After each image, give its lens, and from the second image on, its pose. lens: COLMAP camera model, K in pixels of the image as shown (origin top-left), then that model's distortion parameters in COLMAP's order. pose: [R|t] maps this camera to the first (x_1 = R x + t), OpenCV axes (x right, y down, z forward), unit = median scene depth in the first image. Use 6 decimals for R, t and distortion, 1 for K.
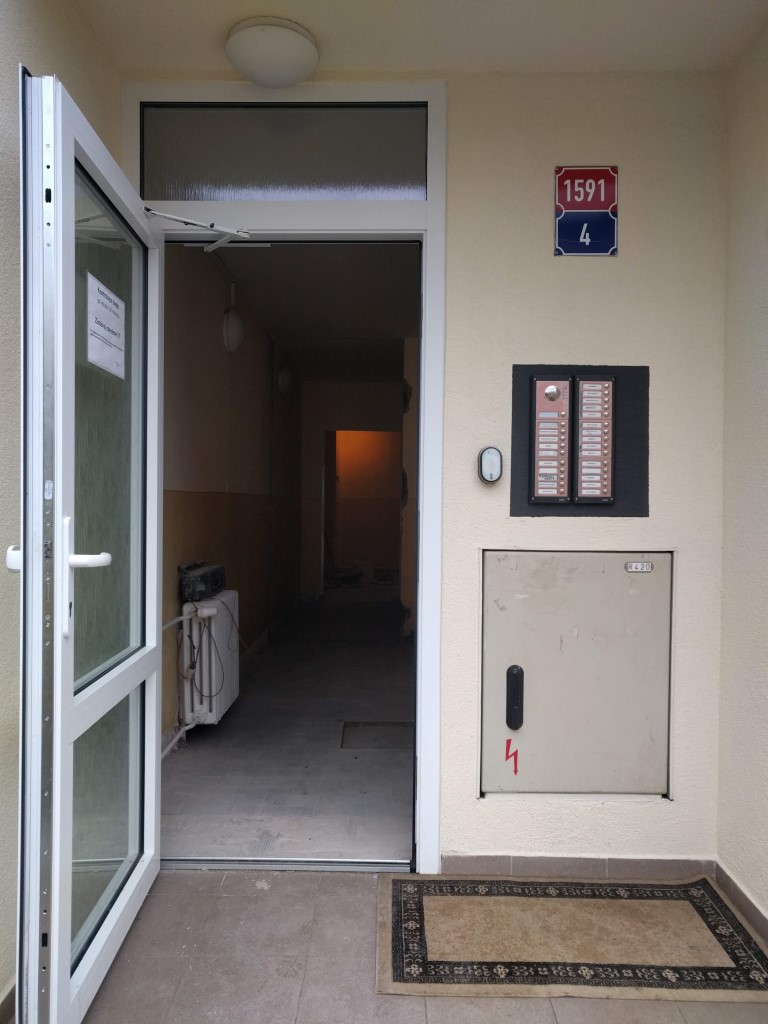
lens RADIAL K [[766.7, 0, 382.7], [0, 766.7, 510.6], [0, 0, 1]] dist [0.024742, 0.003742]
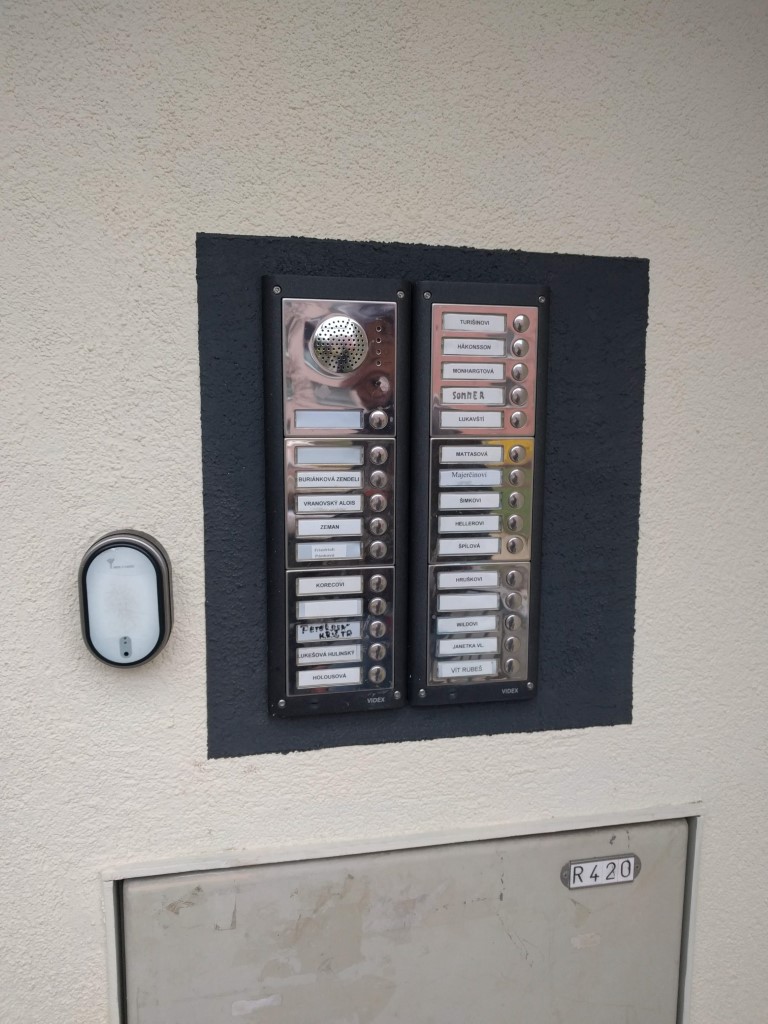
lens RADIAL K [[766.7, 0, 384.1], [0, 766.7, 512.9], [0, 0, 1]] dist [0.024742, 0.003742]
pose [[0.978826, -0.032767, 0.202055, 0.176822], [0.006202, 0.991399, 0.130725, -0.127451], [-0.204601, -0.126704, 0.970610, 0.710831]]
